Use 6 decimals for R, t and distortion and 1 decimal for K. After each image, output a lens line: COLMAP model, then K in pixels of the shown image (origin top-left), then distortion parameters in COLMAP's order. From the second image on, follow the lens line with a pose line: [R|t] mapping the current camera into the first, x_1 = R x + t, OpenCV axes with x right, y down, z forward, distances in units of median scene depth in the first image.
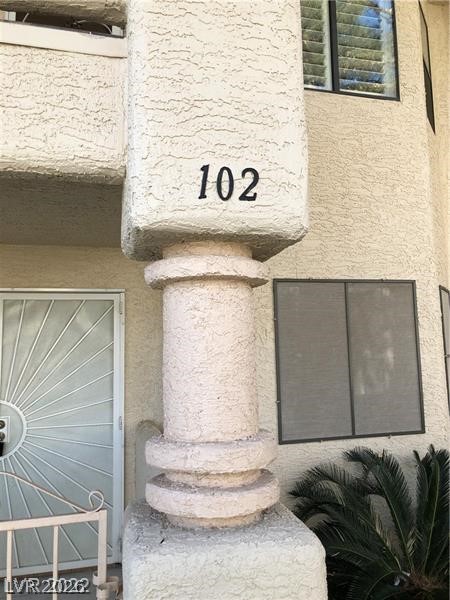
lens RADIAL K [[492.1, 0, 226.6], [0, 492.1, 296.8], [0, 0, 1]] dist [0.037707, -0.040852]
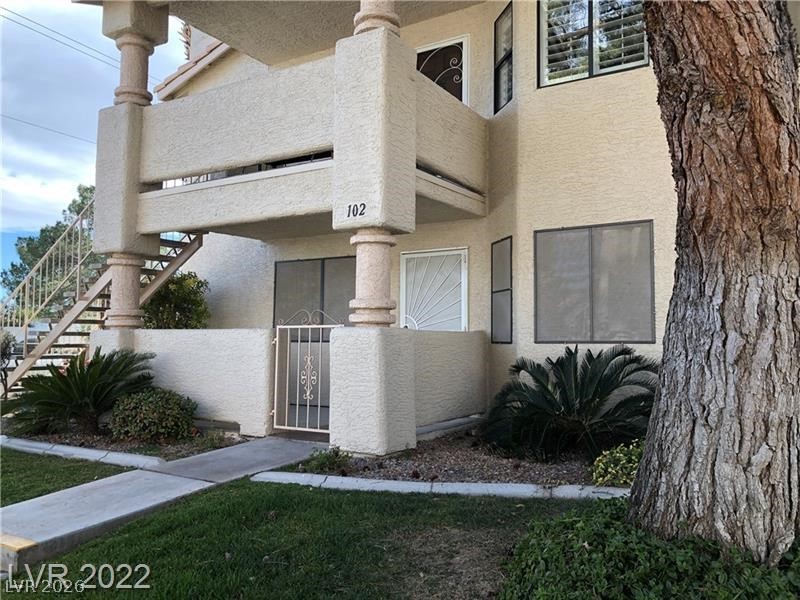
lens RADIAL K [[656.2, 0, 403.6], [0, 656.2, 304.1], [0, 0, 1]] dist [0.037707, -0.040852]
pose [[0.694855, -0.017002, -0.718949, 1.196918], [0.065720, 0.997038, 0.039940, 0.074212], [0.716140, -0.075002, 0.693915, -0.612384]]
